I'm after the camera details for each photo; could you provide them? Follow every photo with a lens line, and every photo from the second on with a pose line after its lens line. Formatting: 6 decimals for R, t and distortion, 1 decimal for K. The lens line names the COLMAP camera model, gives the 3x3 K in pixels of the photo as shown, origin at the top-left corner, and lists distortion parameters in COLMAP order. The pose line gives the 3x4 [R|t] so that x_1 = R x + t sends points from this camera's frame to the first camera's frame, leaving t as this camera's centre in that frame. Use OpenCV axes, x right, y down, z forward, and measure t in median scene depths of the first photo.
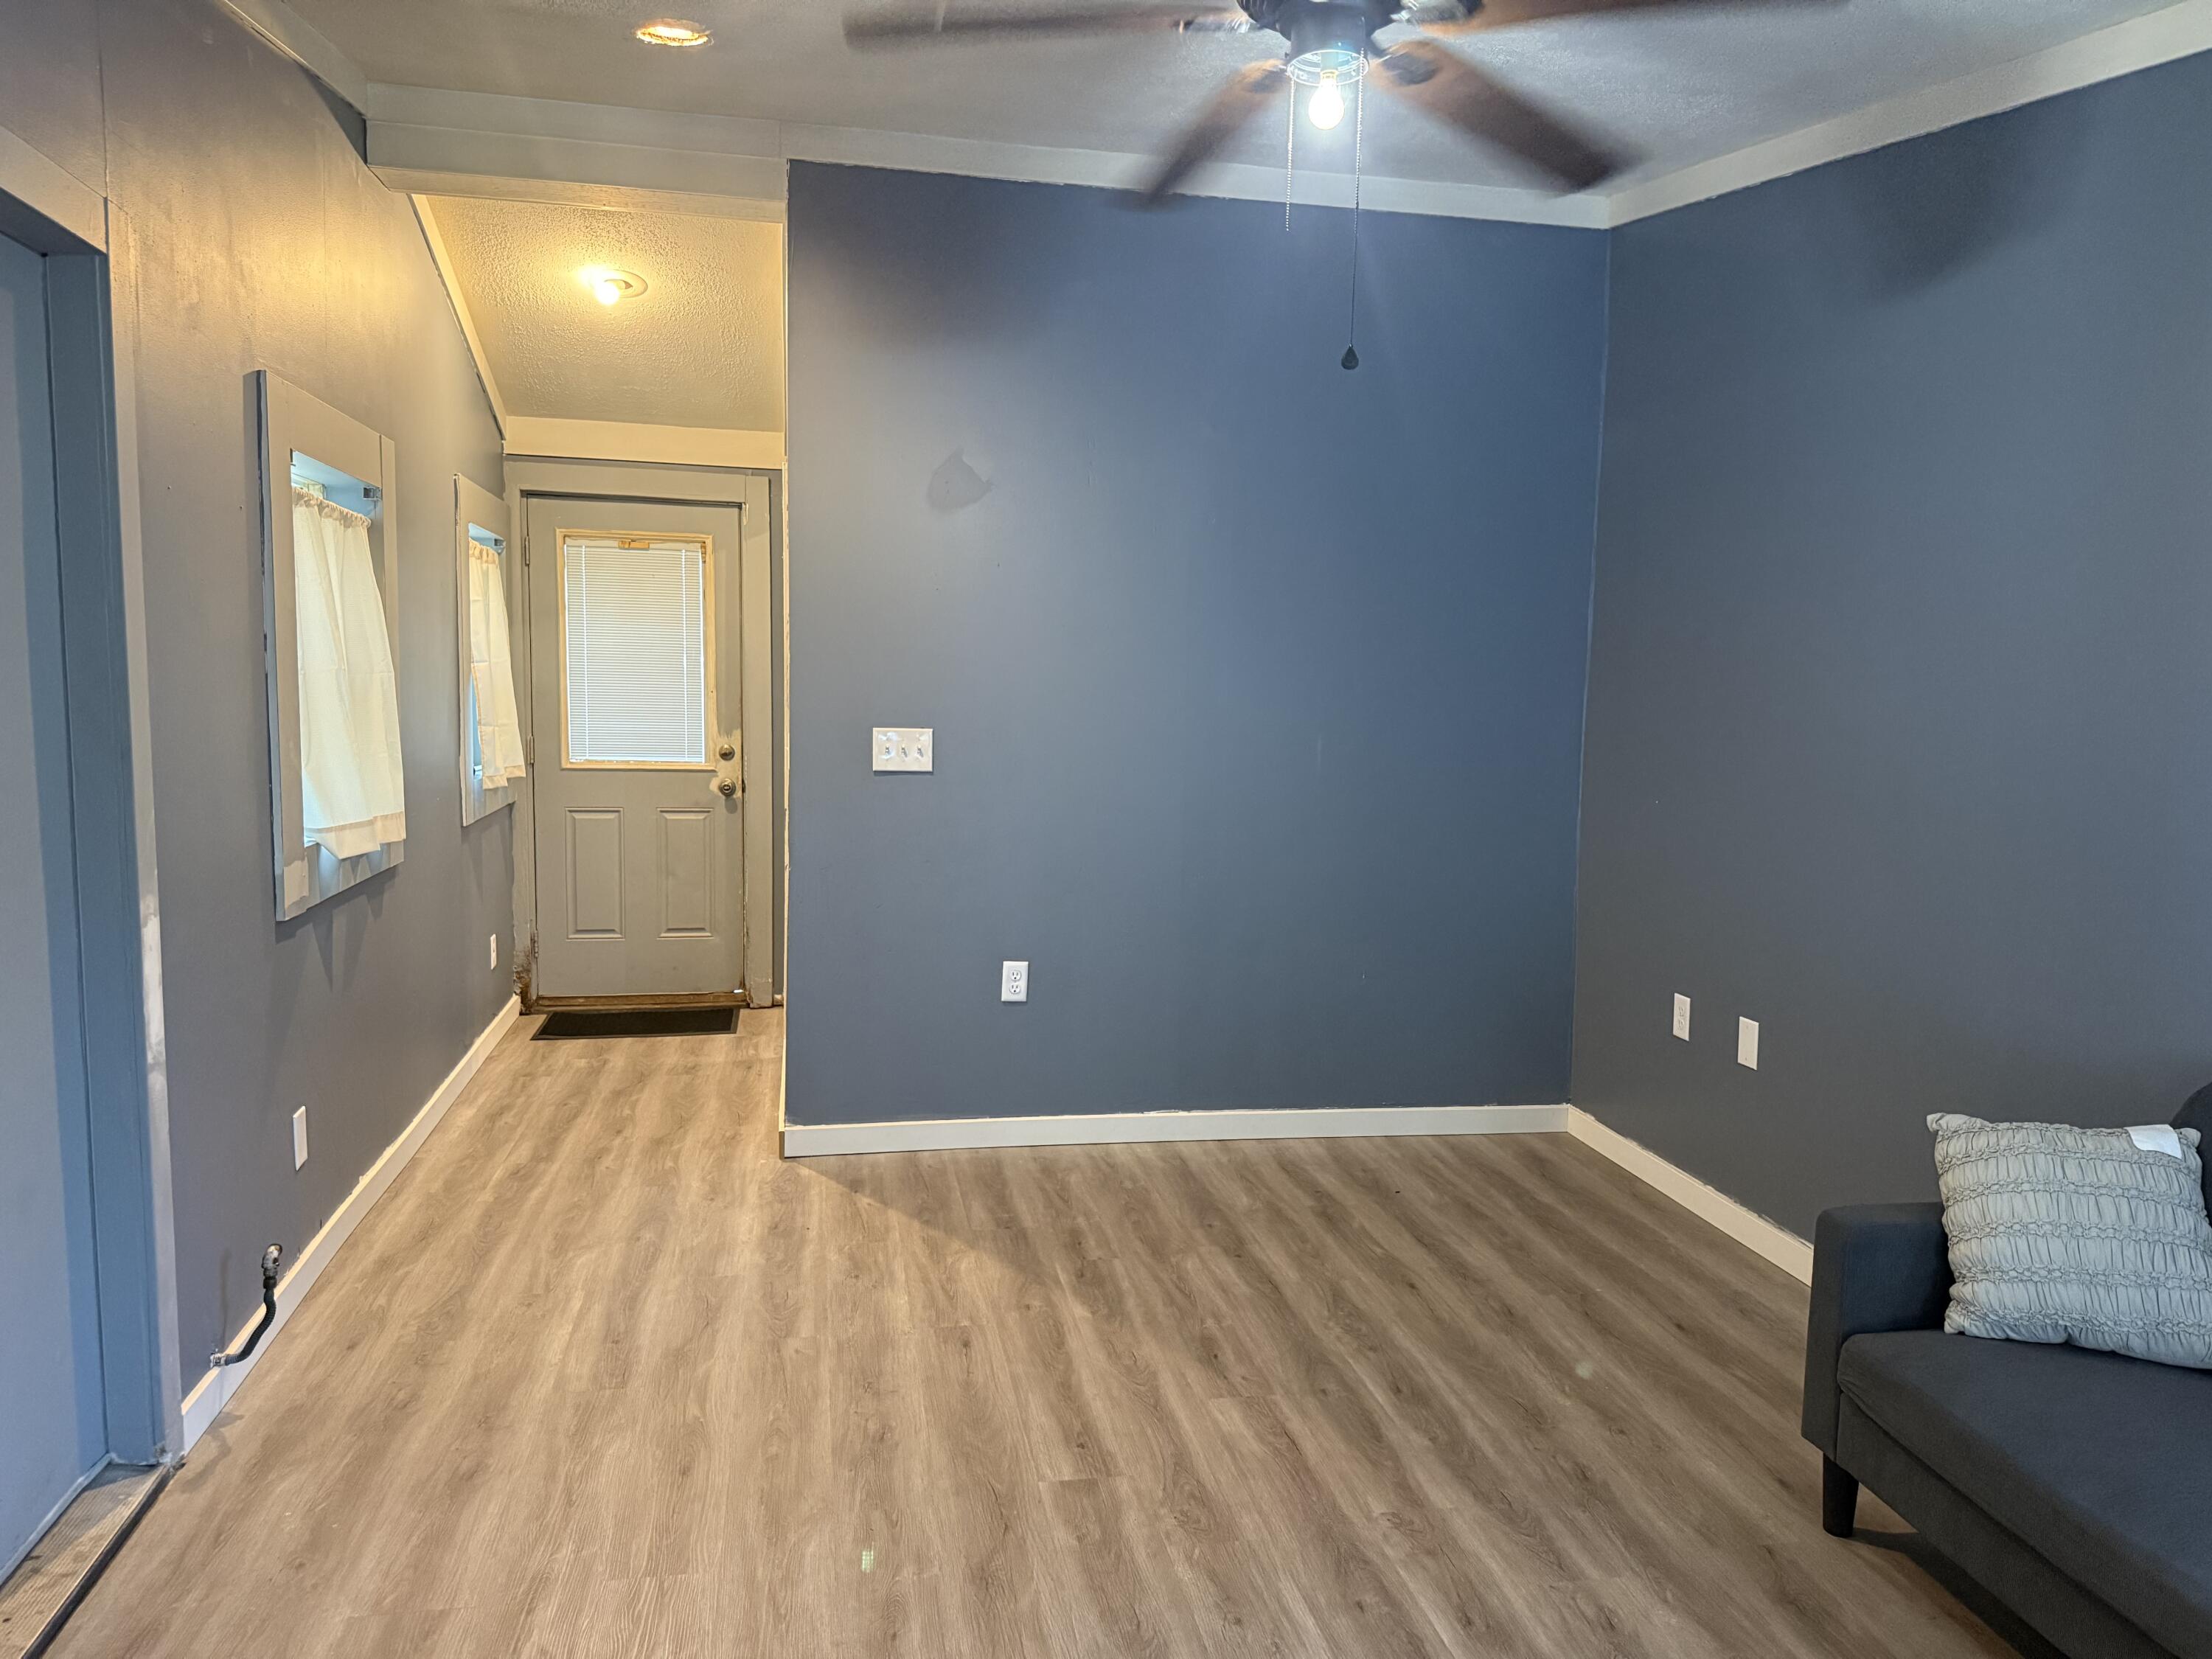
lens RADIAL K [[1546.4, 0, 1106.0], [0, 1546.4, 829.5], [0, 0, 1]] dist [-0.005106, -0.000427]
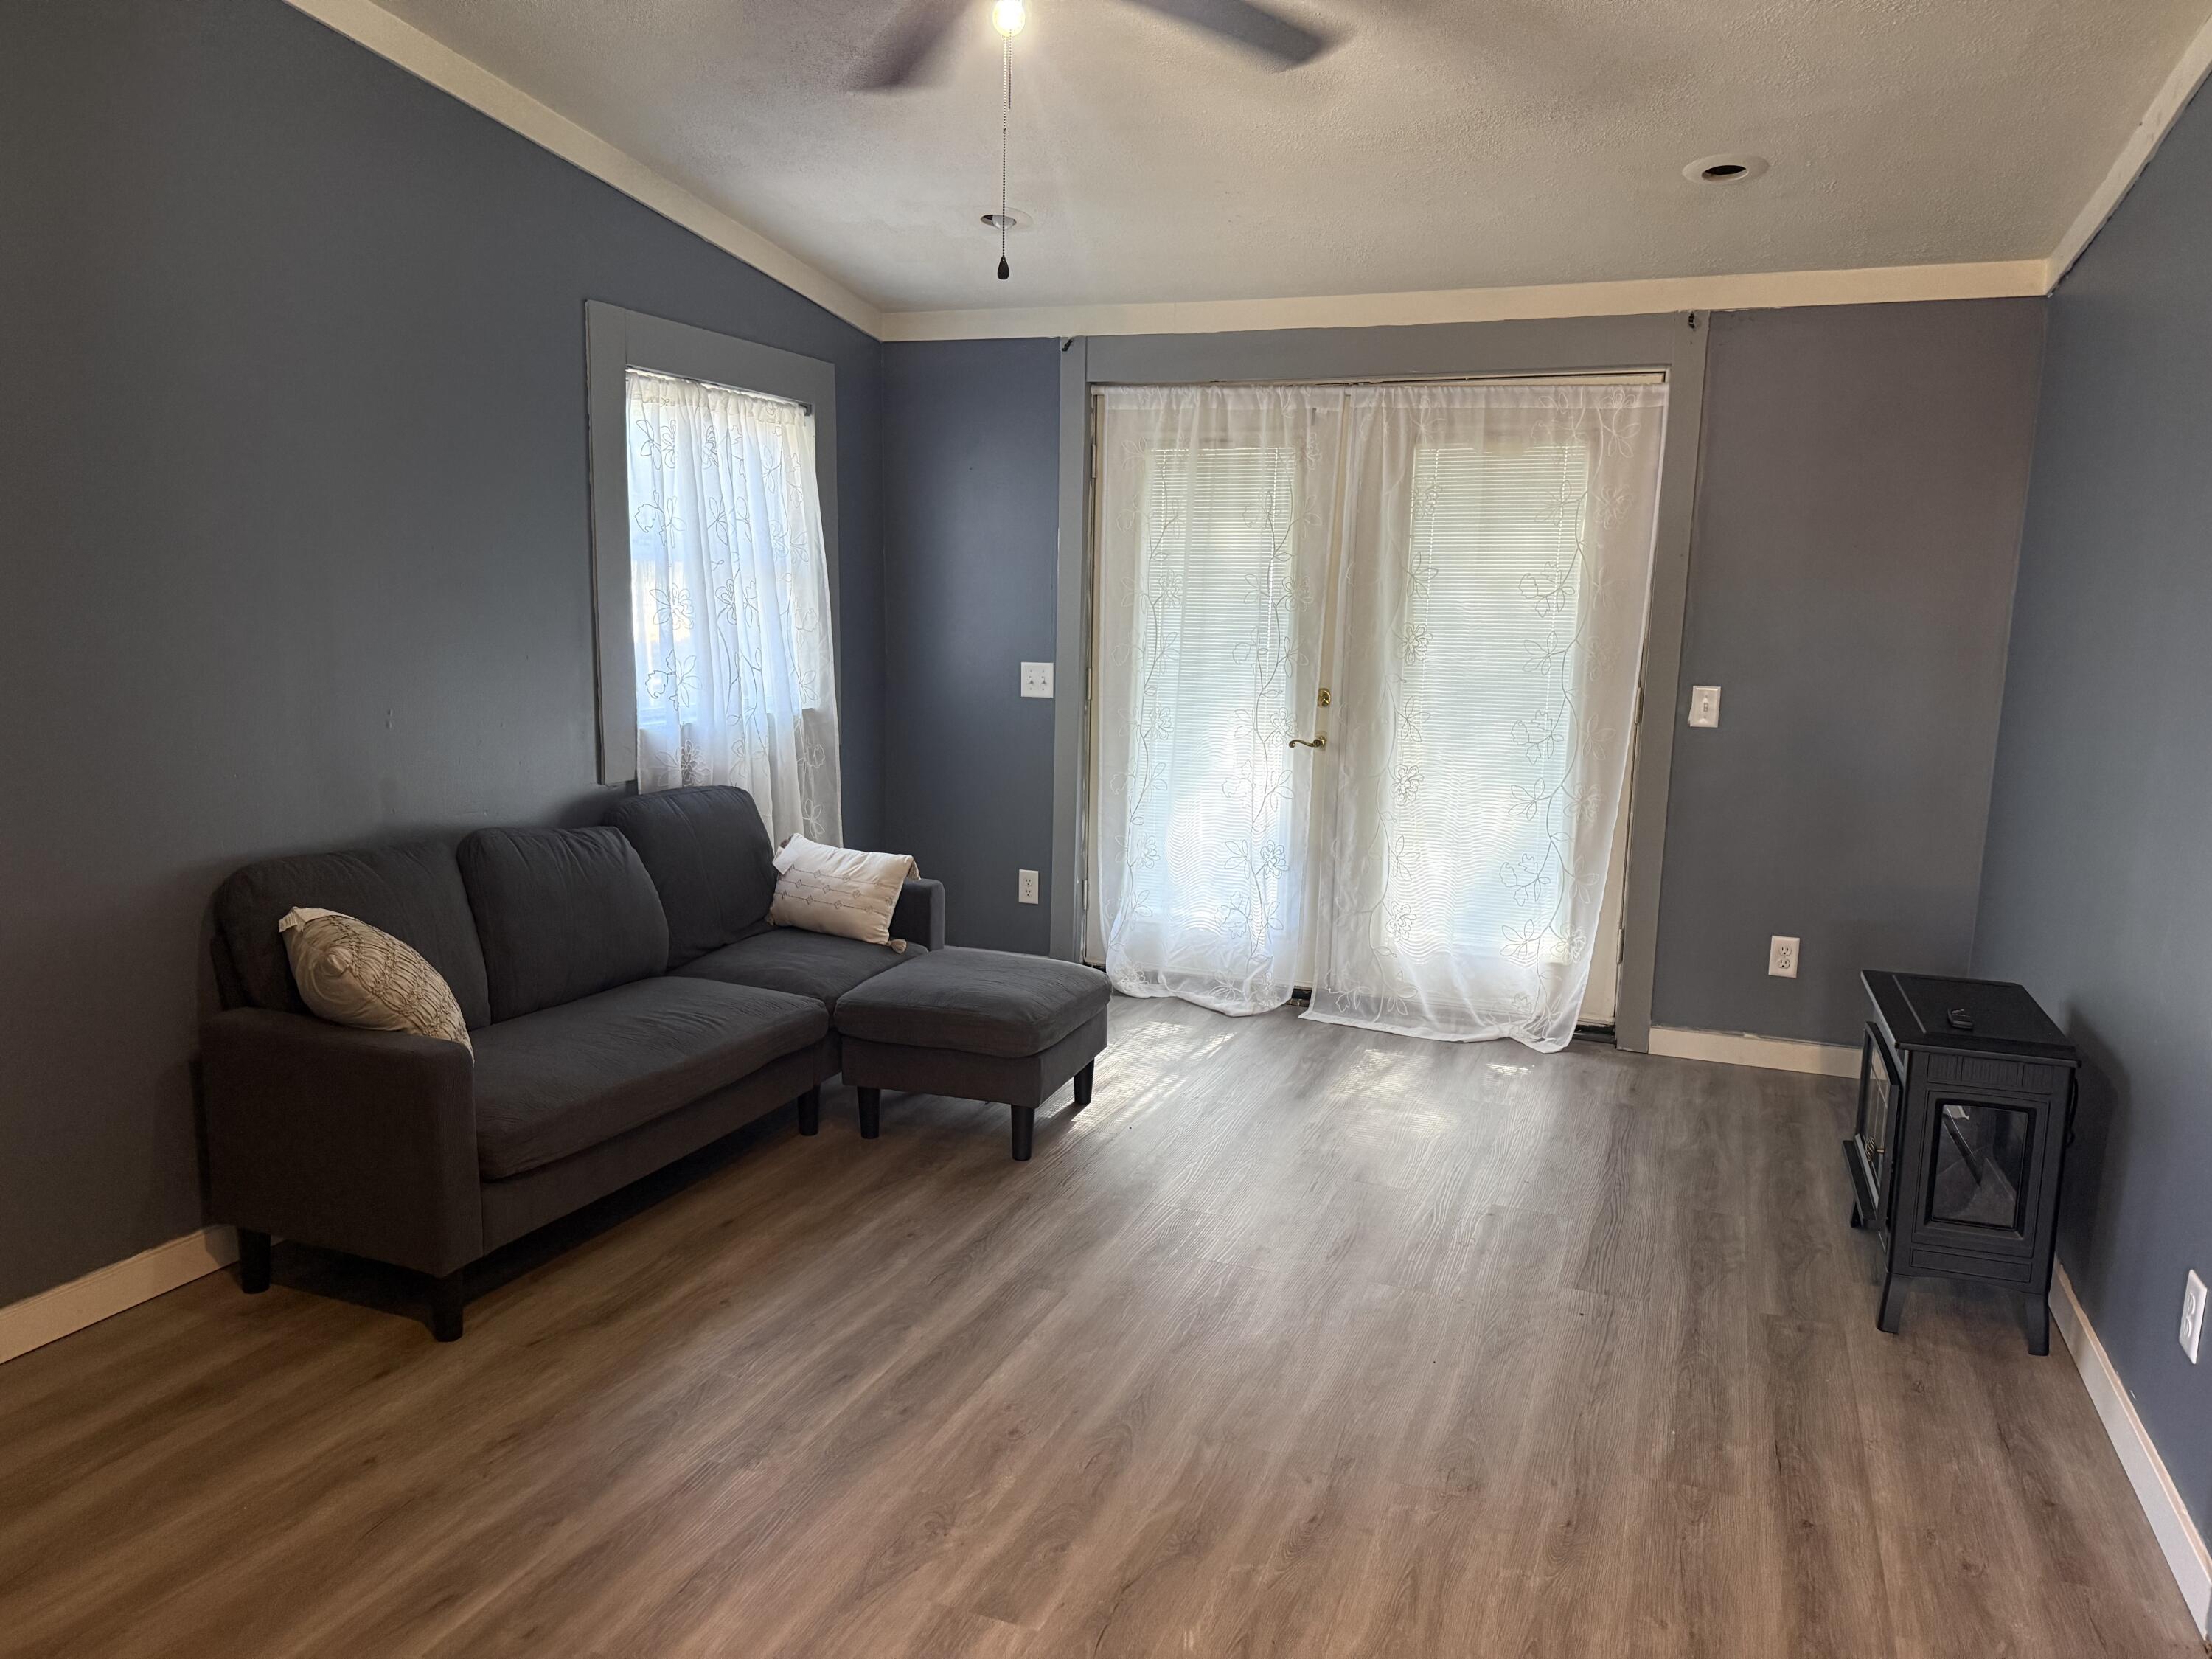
lens RADIAL K [[1546.4, 0, 1106.0], [0, 1546.4, 829.5], [0, 0, 1]] dist [-0.005106, -0.000427]
pose [[-0.842580, -0.125396, 0.523769, -0.452975], [0.013638, 0.967238, 0.253506, -0.162478], [-0.538398, 0.220742, -0.813265, 1.634132]]
